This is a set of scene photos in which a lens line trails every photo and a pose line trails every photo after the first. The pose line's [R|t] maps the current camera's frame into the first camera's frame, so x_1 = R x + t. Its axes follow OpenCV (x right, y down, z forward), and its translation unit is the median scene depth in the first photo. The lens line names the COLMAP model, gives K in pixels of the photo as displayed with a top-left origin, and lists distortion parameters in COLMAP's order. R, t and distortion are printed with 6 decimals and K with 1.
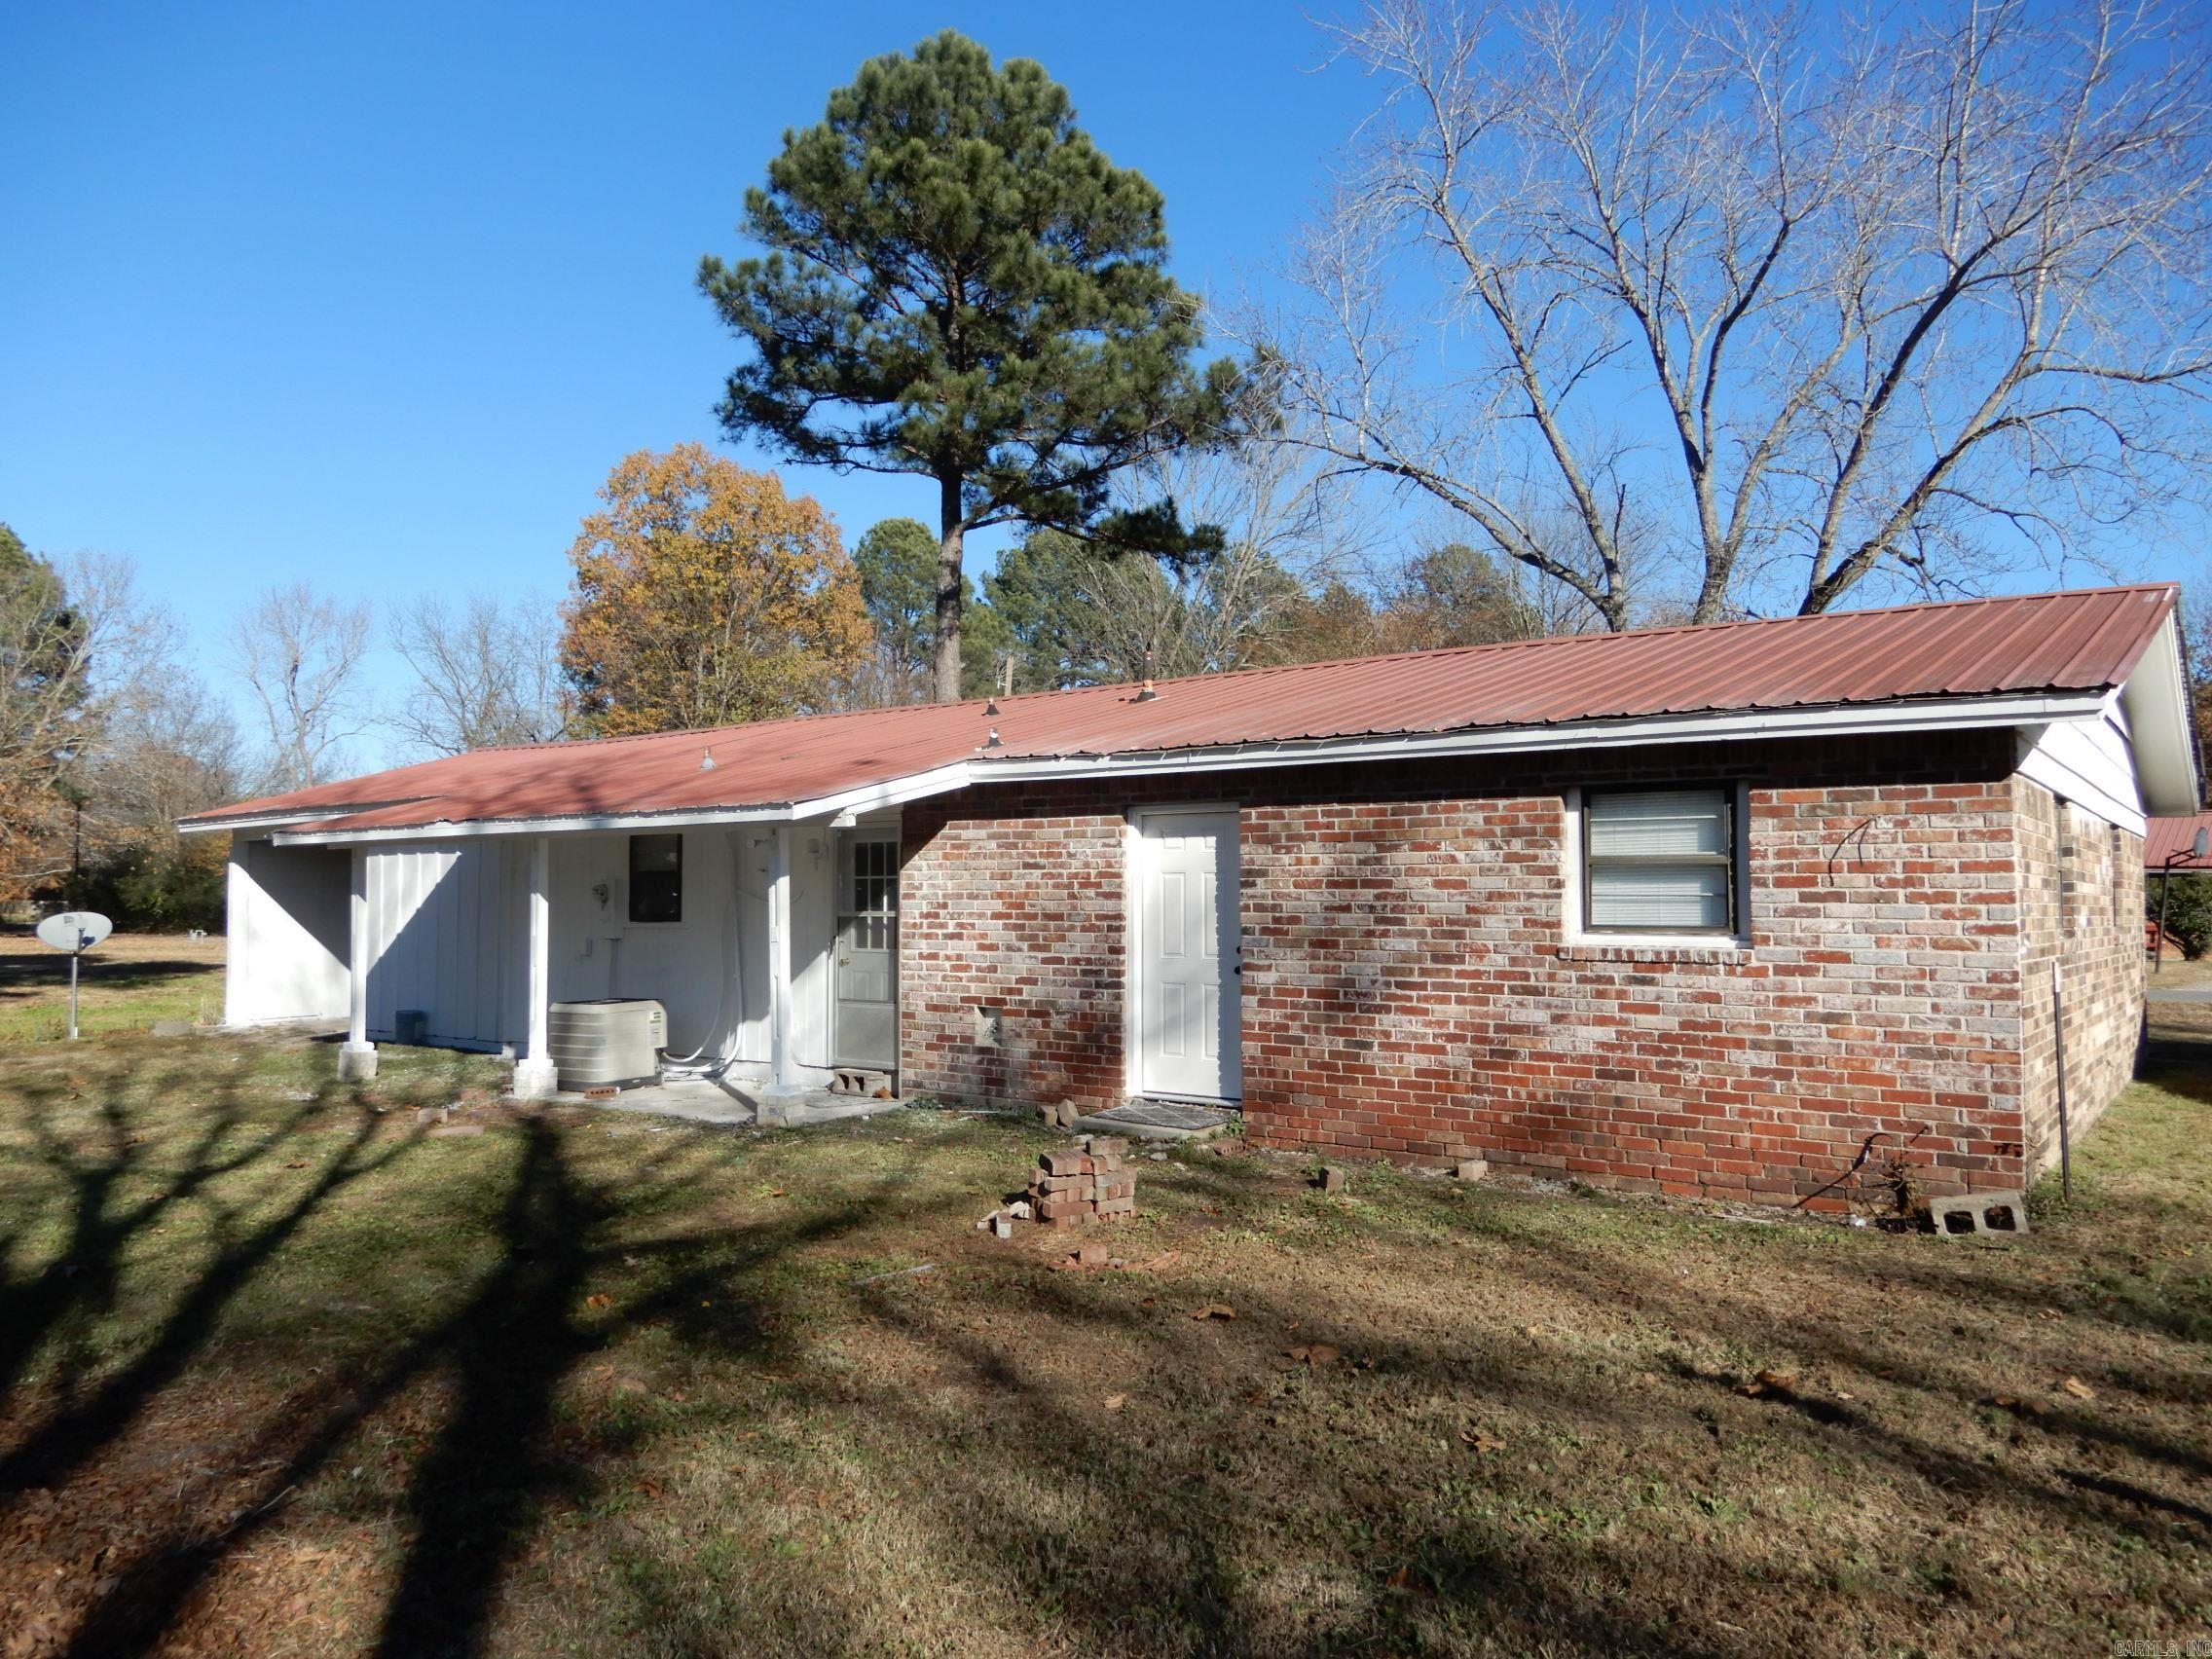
lens RADIAL K [[1582.4, 0, 1113.8], [0, 1582.4, 824.5], [0, 0, 1]] dist [0.017311, -0.003012]
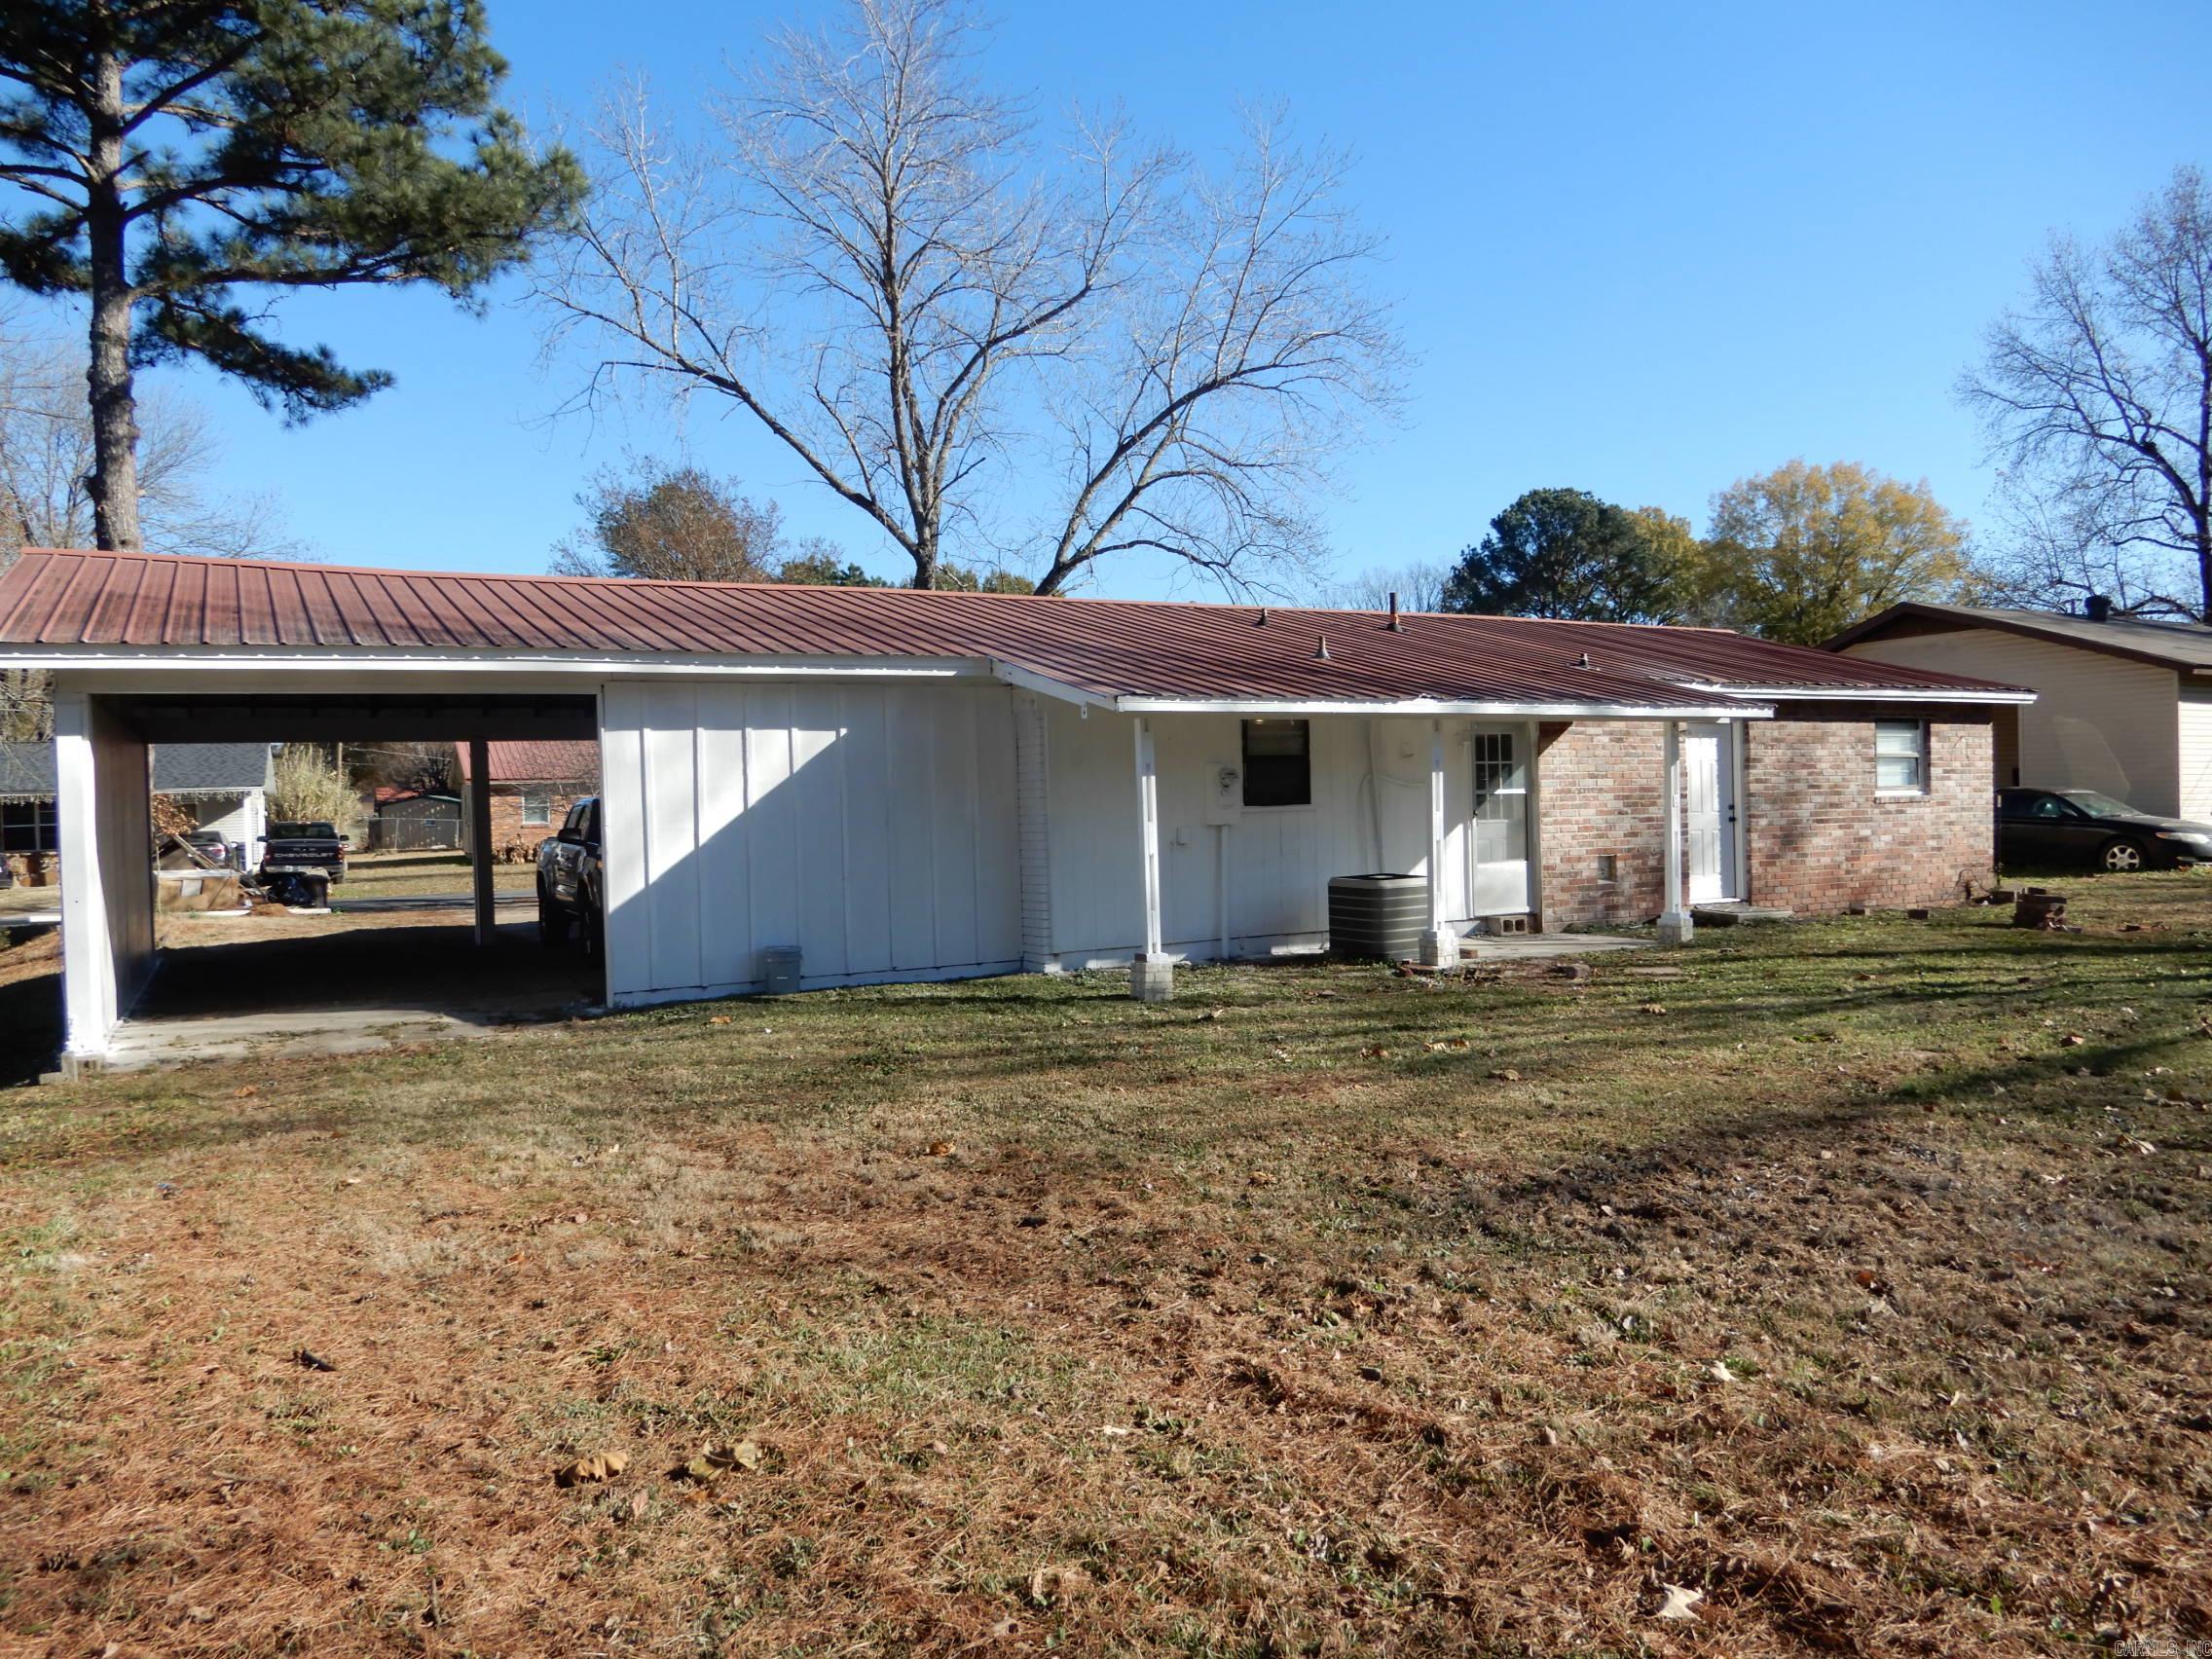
lens RADIAL K [[1582.4, 0, 1113.8], [0, 1582.4, 824.5], [0, 0, 1]] dist [0.017311, -0.003012]
pose [[0.437229, -0.022592, 0.899067, -1.656597], [-0.018889, 0.999233, 0.034295, 0.051971], [-0.899152, -0.031978, 0.436467, 0.842414]]
